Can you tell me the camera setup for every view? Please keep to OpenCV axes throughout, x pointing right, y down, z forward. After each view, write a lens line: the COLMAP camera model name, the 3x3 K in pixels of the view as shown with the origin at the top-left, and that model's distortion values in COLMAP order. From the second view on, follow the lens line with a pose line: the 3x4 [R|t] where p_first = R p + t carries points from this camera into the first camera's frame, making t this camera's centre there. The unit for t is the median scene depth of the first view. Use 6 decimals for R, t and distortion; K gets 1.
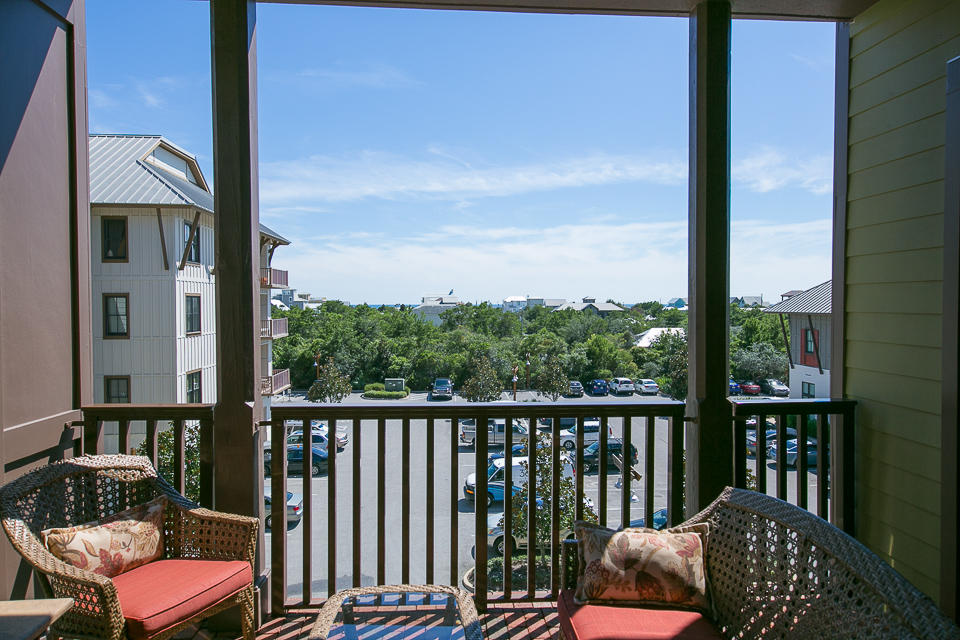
lens RADIAL K [[621.0, 0, 483.9], [0, 621.0, 316.0], [0, 0, 1]] dist [0.008004, 0.001175]
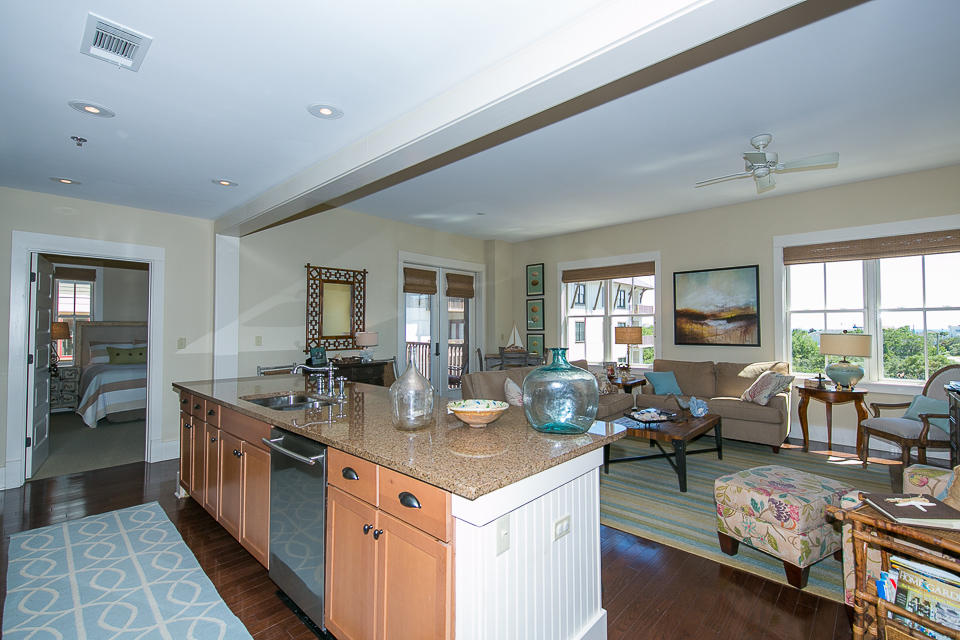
lens RADIAL K [[425.4, 0, 493.1], [0, 425.4, 322.4], [0, 0, 1]] dist [-0.000143, -0.000276]
pose [[0.694440, -0.005136, -0.719533, 0.132603], [-0.017437, 0.999561, -0.023964, 0.003107], [0.719340, 0.029189, 0.694045, -0.045446]]
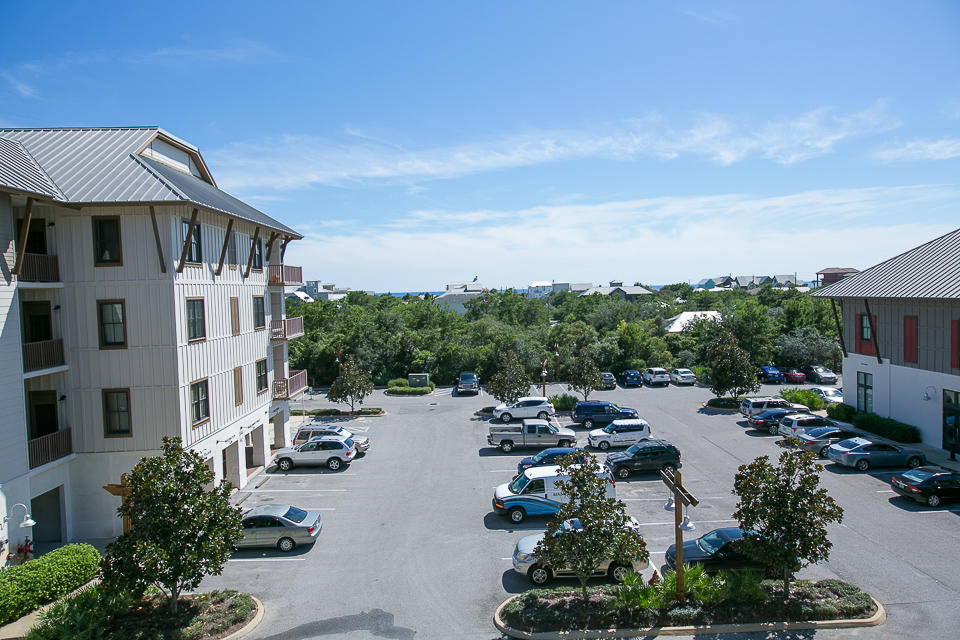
lens RADIAL K [[621.0, 0, 480.0], [0, 621.0, 318.4], [0, 0, 1]] dist [0.008004, 0.001175]
pose [[0.998628, -0.022935, -0.047080, -0.000845], [0.024208, 0.999352, 0.026655, -0.008653], [0.046438, -0.027759, 0.998535, 0.044297]]
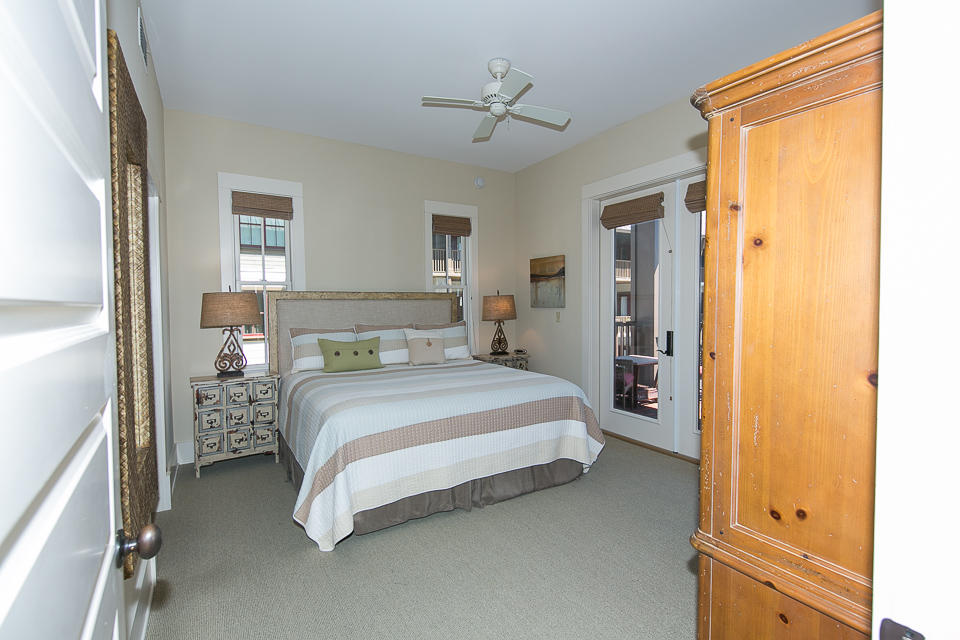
lens RADIAL K [[439.1, 0, 478.7], [0, 439.1, 320.1], [0, 0, 1]] dist [0.005268, 0.000205]
pose [[0.451283, 0.033210, -0.891763, 0.045690], [-0.011332, 0.999440, 0.031485, 0.003853], [0.892309, -0.004103, 0.451407, -0.048473]]
